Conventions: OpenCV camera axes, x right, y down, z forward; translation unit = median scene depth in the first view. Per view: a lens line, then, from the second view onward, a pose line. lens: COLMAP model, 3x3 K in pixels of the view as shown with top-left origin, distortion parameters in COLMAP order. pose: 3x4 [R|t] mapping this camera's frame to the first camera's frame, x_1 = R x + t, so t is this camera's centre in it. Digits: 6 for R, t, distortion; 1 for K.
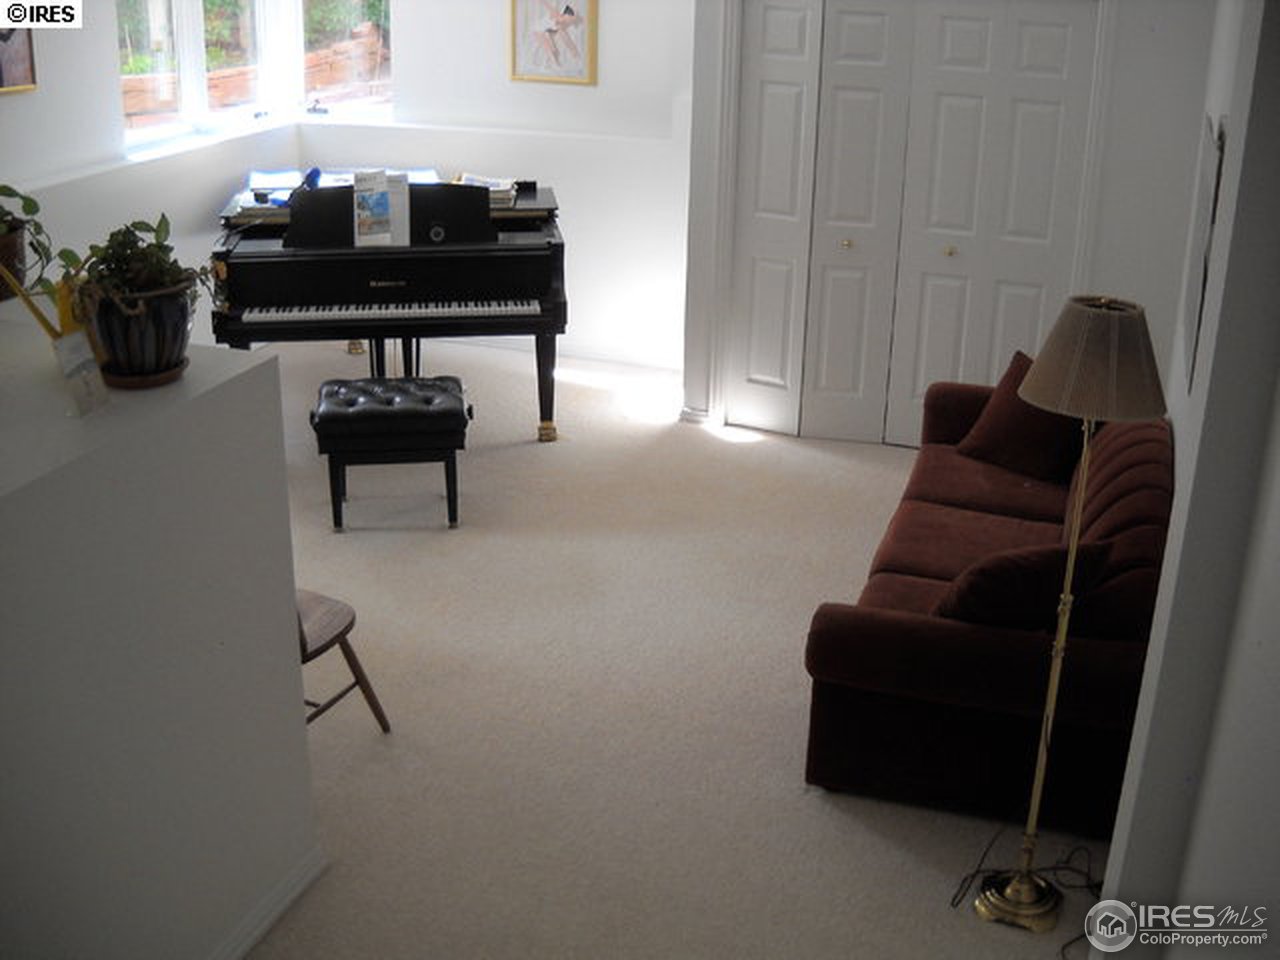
lens RADIAL K [[1476.0, 0, 640.0], [0, 1476.0, 480.0], [0, 0, 1]] dist [-0.221506, 0.045805]
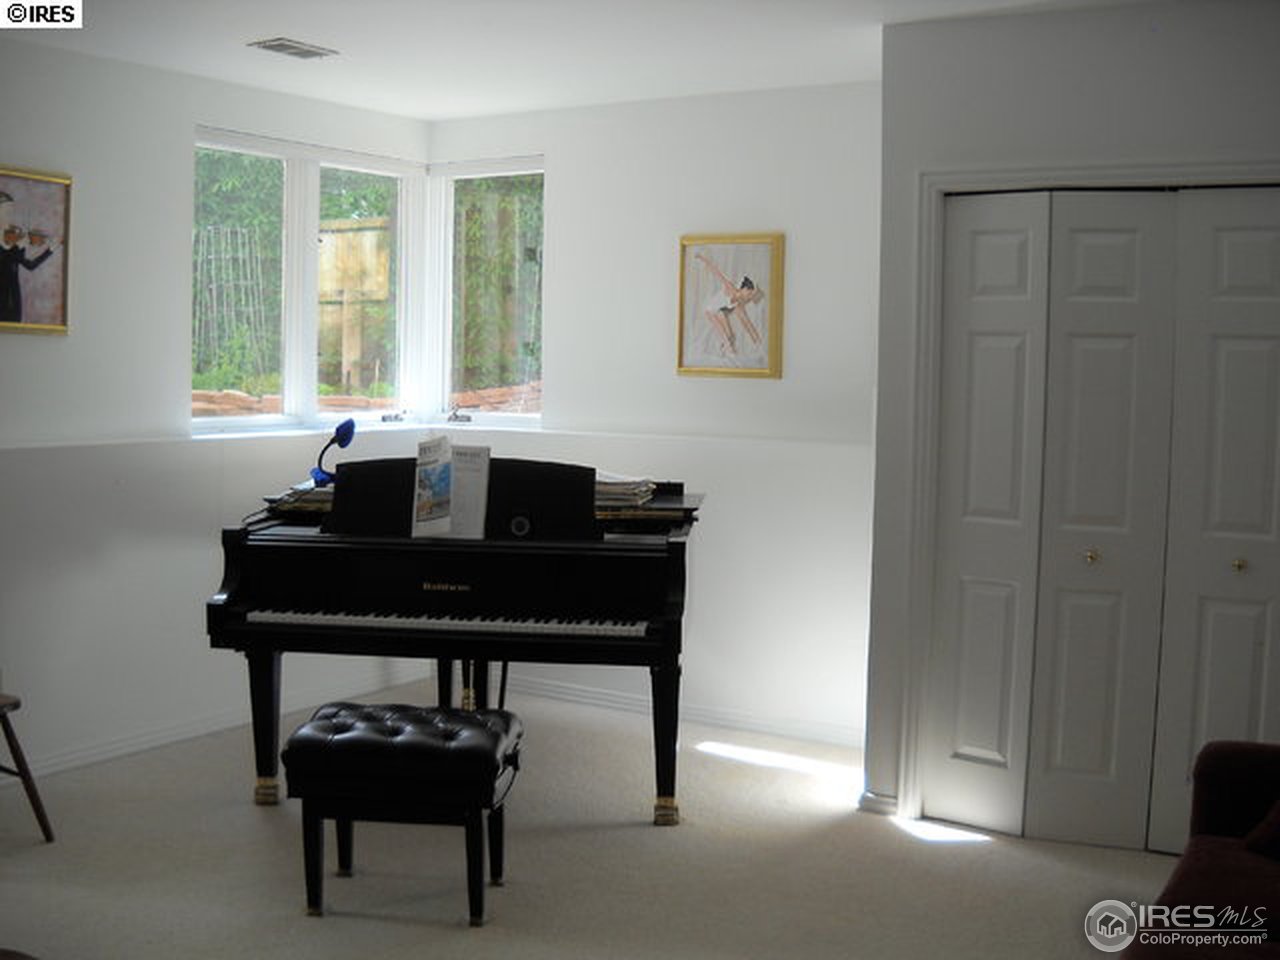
lens RADIAL K [[1476.0, 0, 640.0], [0, 1476.0, 480.0], [0, 0, 1]] dist [-0.221506, 0.045805]
pose [[0.975716, 0.013109, -0.218647, 0.080703], [-0.077861, 0.953772, -0.290269, 0.021083], [0.204735, 0.300244, 0.931632, 0.295585]]
